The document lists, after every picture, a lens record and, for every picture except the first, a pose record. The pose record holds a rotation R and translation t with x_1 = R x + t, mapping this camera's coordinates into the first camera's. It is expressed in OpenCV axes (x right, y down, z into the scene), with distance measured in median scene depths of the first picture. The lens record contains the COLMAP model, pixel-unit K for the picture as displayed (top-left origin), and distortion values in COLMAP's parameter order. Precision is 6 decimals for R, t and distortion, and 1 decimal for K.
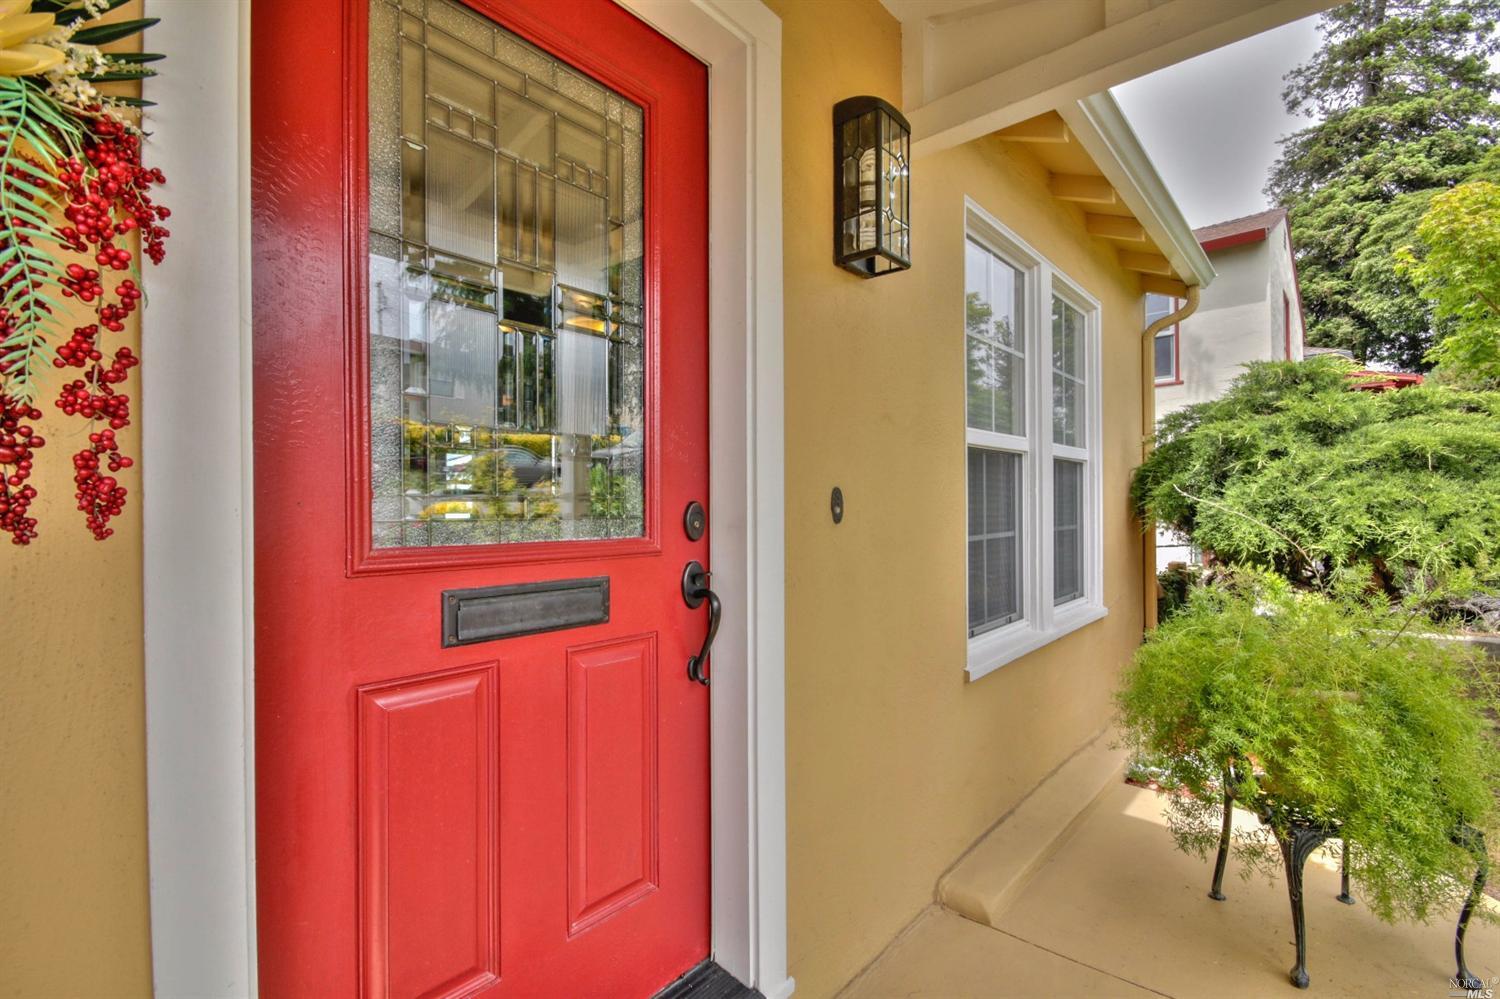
lens RADIAL K [[691.6, 0, 746.6], [0, 691.6, 510.2], [0, 0, 1]] dist [0.003852, -0.008811]
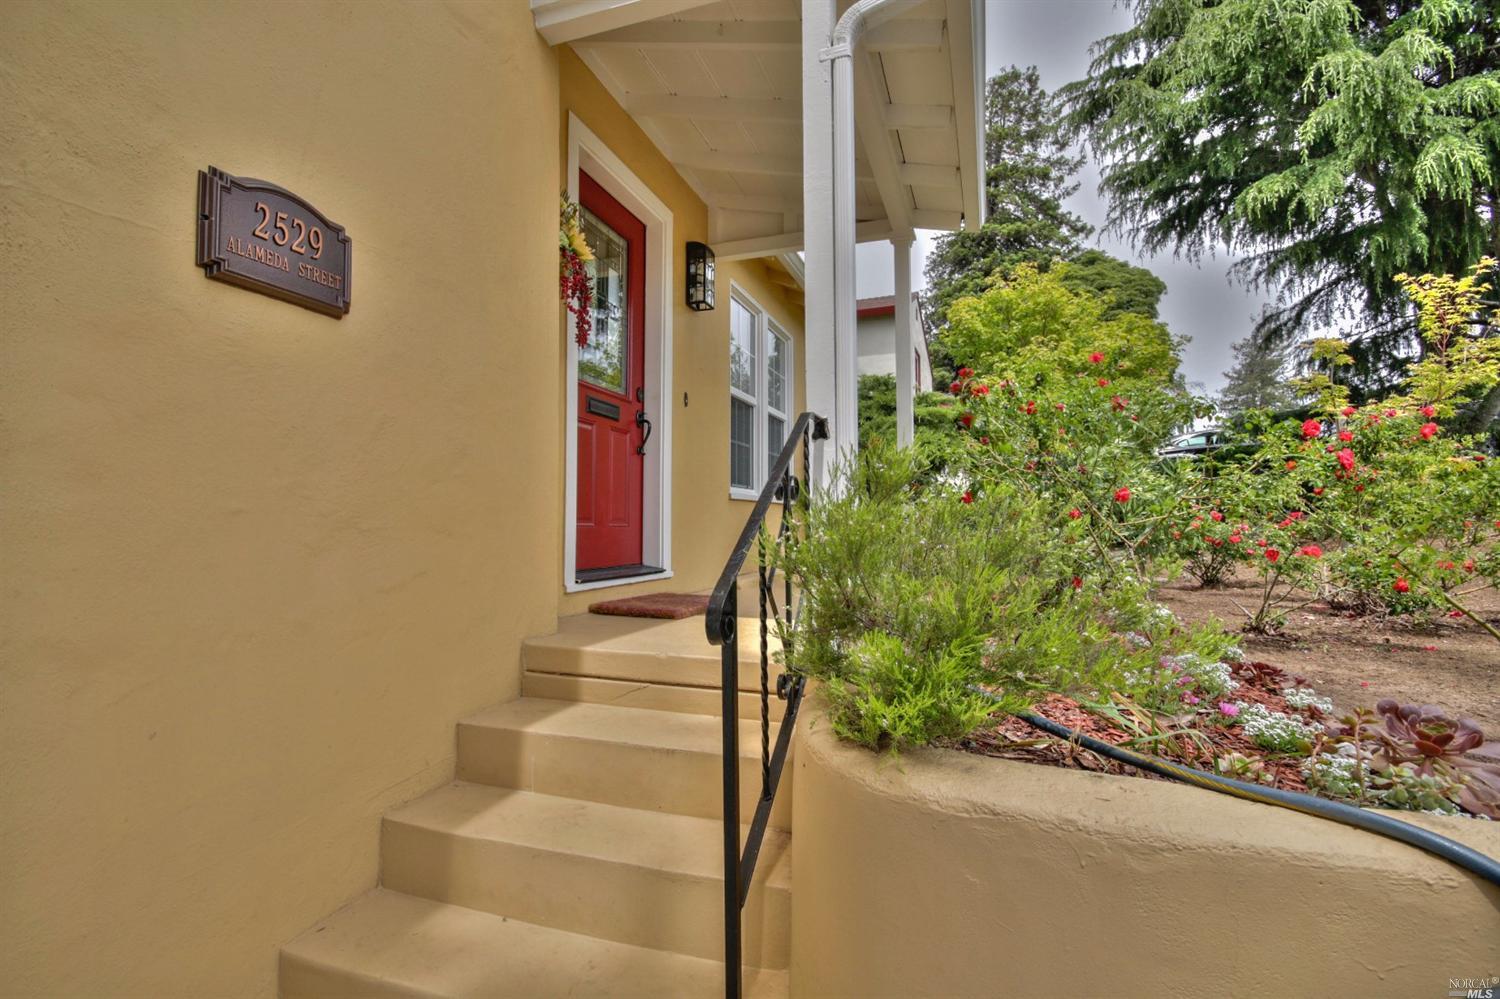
lens RADIAL K [[686.6, 0, 752.2], [0, 686.6, 510.8], [0, 0, 1]] dist [0.004311, -0.006049]
pose [[0.927905, 0.014995, 0.372516, -0.104911], [-0.004702, 0.999582, -0.028524, 0.085929], [-0.372788, 0.024716, 0.927587, -0.256832]]
